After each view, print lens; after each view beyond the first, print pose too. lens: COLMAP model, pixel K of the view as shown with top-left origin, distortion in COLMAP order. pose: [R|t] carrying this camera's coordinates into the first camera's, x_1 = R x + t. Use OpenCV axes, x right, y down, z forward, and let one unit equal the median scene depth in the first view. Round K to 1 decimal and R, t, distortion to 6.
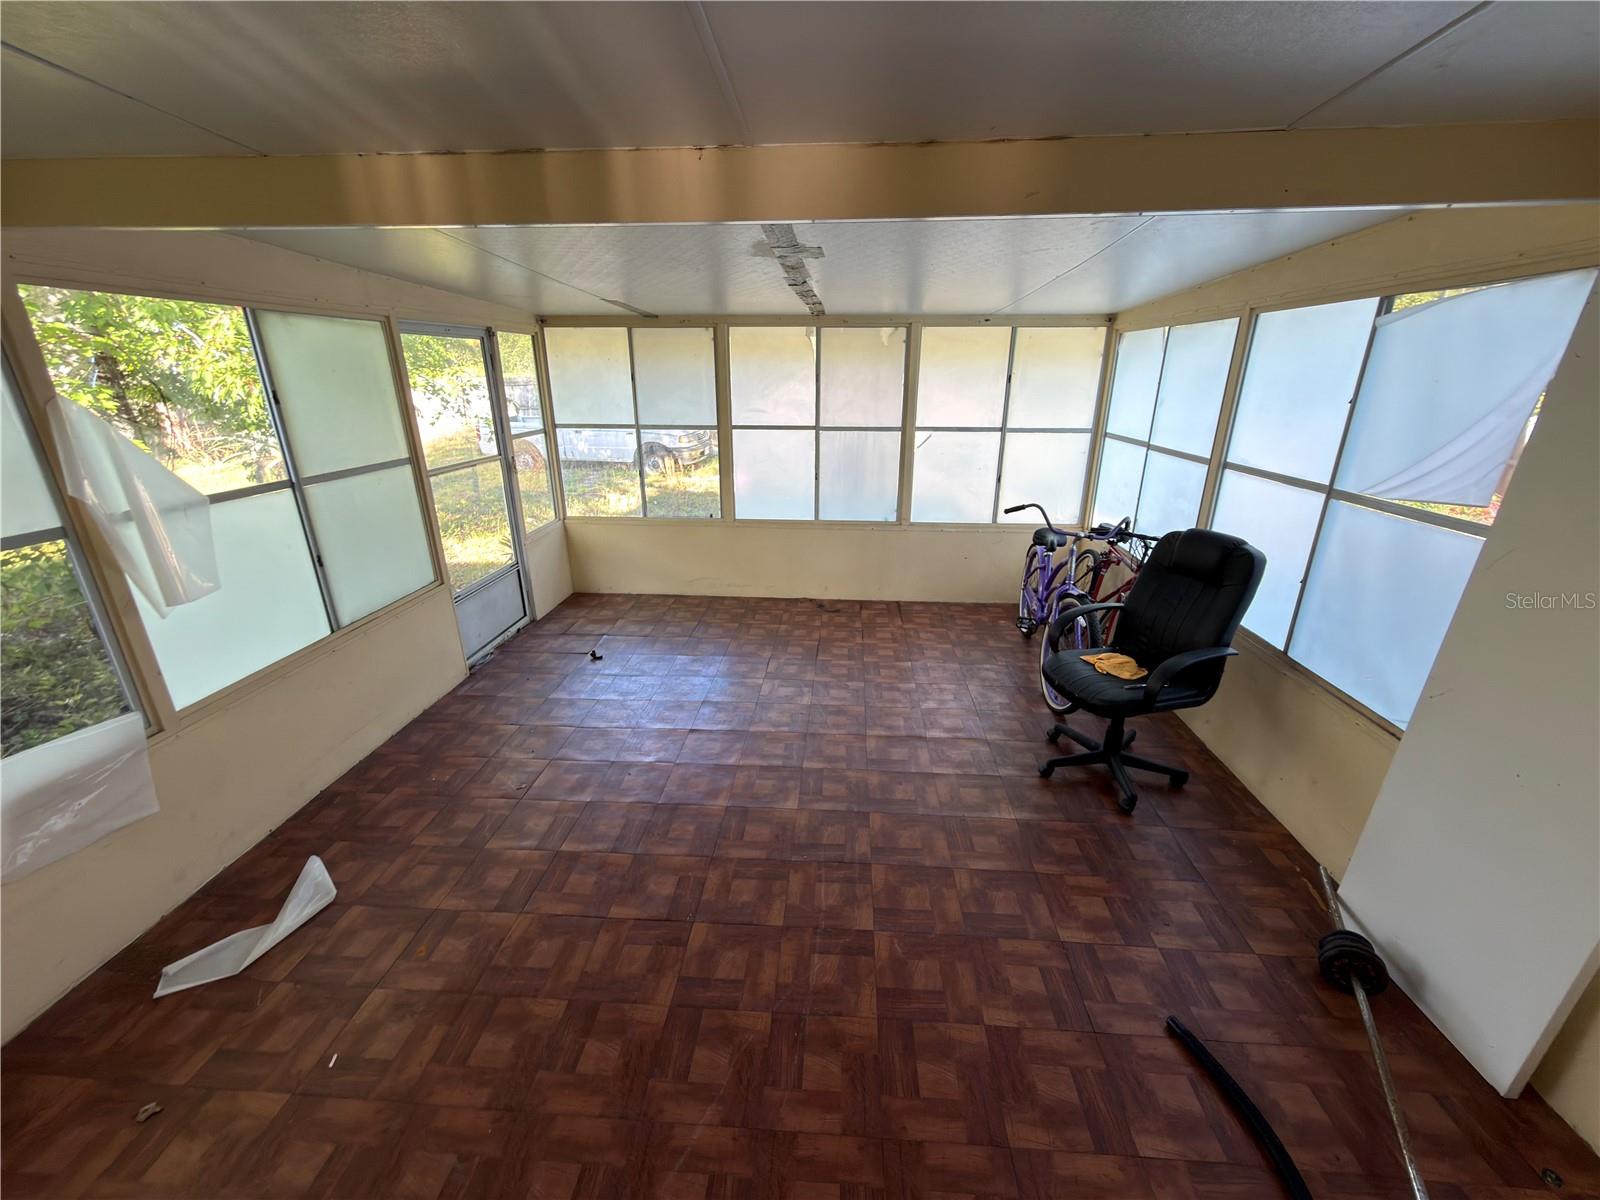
lens RADIAL K [[640.8, 0, 795.7], [0, 640.8, 602.2], [0, 0, 1]] dist [-0.000655, 0.000159]
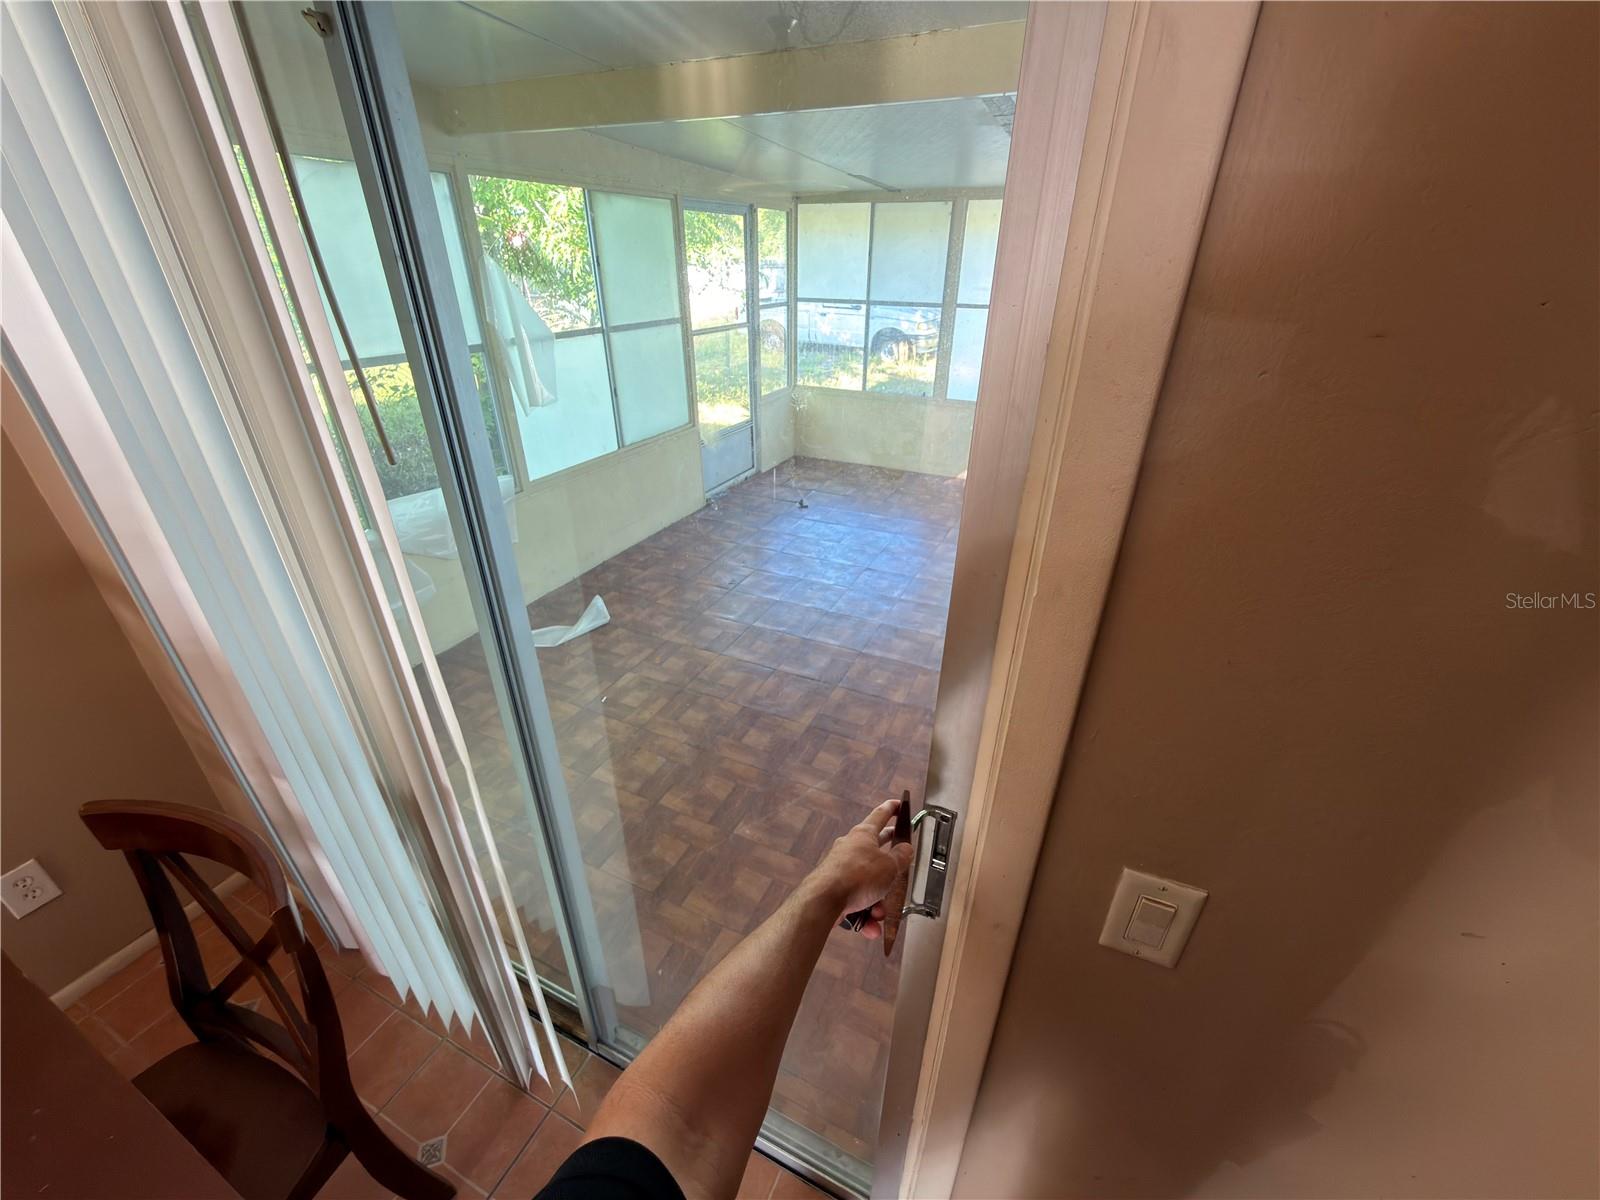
lens RADIAL K [[639.8, 0, 800.0], [0, 639.8, 600.0], [0, 0, 1]] dist [0.014341, 0.000090]
pose [[0.935644, 0.173224, -0.307513, 0.096590], [-0.126885, 0.978112, 0.164913, 0.077374], [0.329349, -0.115281, 0.937144, -0.162454]]
